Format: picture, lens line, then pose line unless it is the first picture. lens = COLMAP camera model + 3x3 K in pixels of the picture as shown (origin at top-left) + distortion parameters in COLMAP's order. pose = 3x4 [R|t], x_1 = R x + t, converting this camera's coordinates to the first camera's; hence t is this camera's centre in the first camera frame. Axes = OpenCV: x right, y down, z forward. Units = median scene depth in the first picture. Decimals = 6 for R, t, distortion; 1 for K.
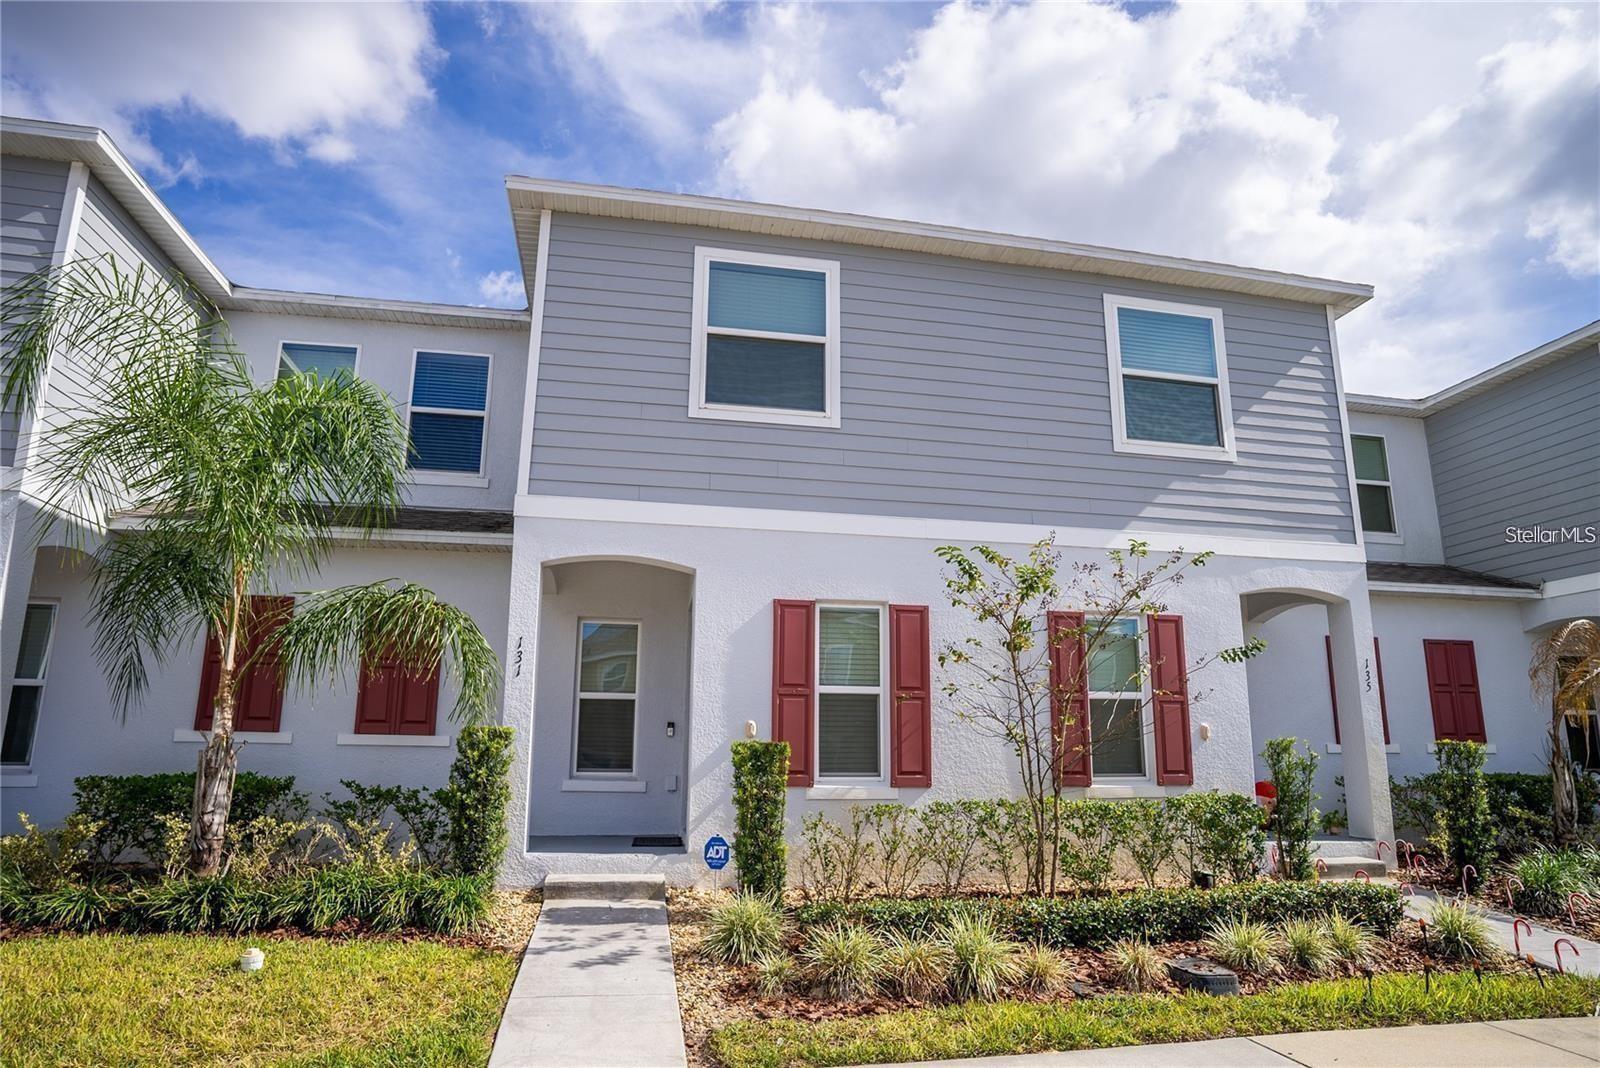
lens RADIAL K [[826.7, 0, 829.4], [0, 826.7, 575.3], [0, 0, 1]] dist [-0.073861, 0.035012]
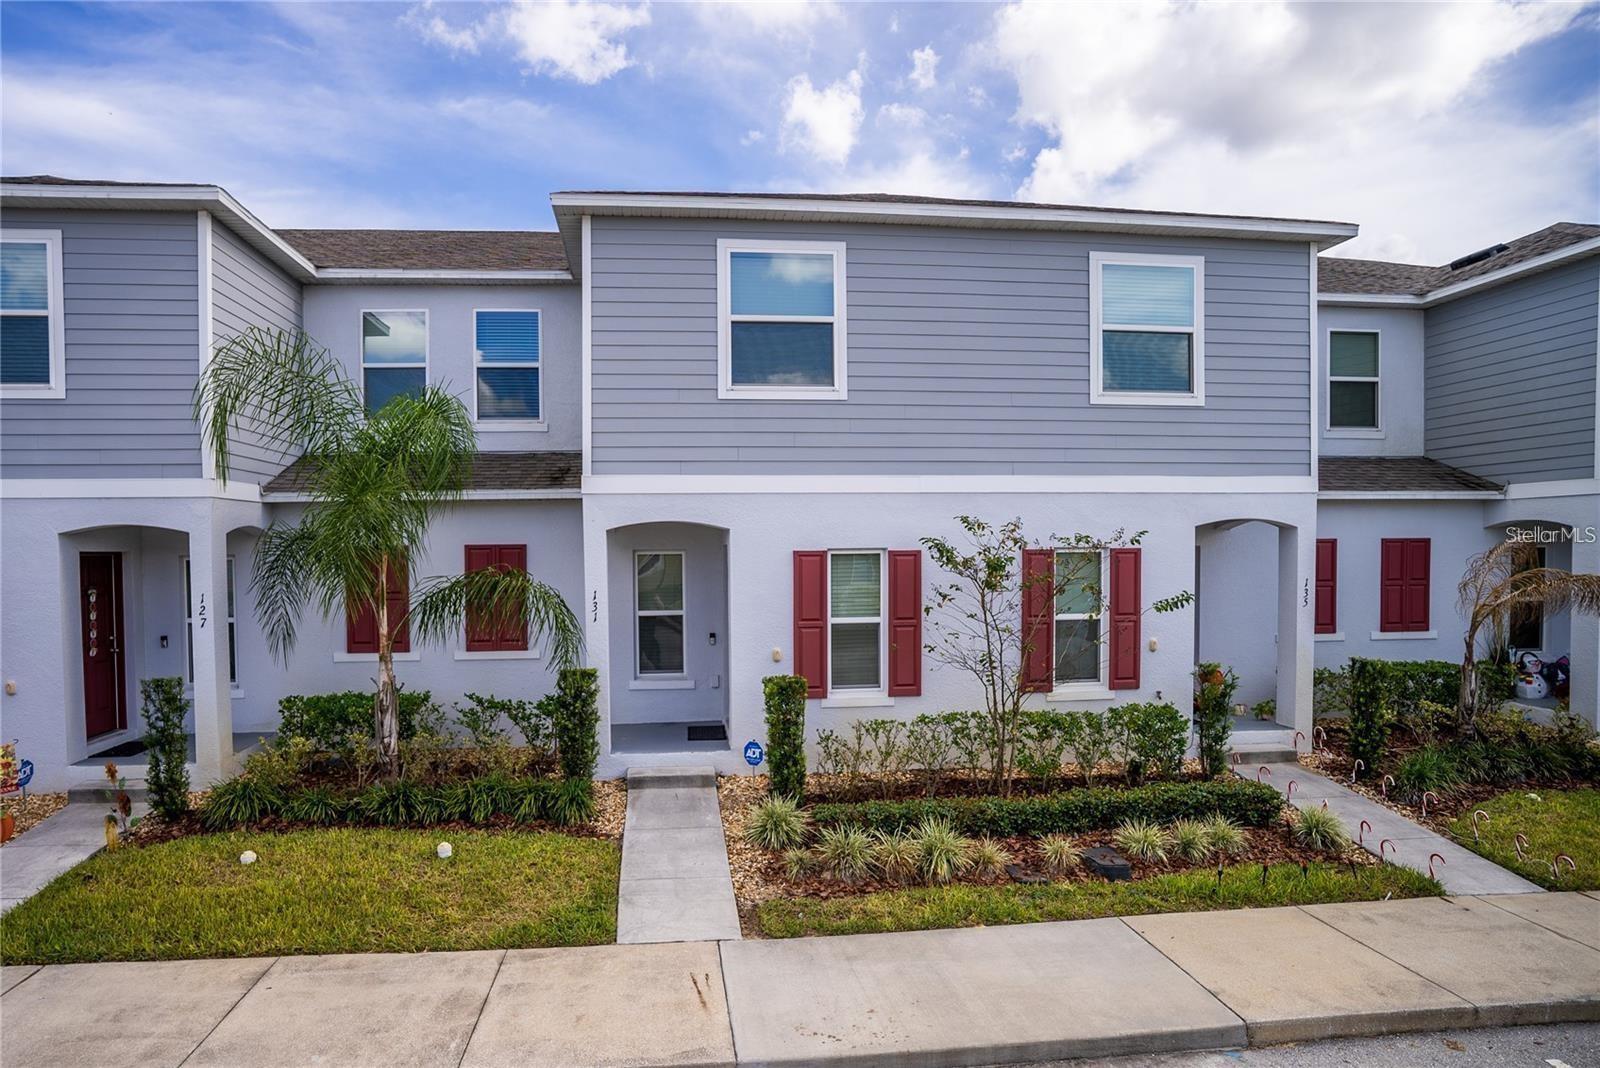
lens RADIAL K [[836.3, 0, 801.4], [0, 836.3, 531.0], [0, 0, 1]] dist [-0.074818, 0.043049]
pose [[0.997844, -0.005675, -0.065385, 0.025996], [0.018881, 0.978959, 0.203179, -0.251508], [0.062856, -0.203976, 0.976956, -0.206766]]
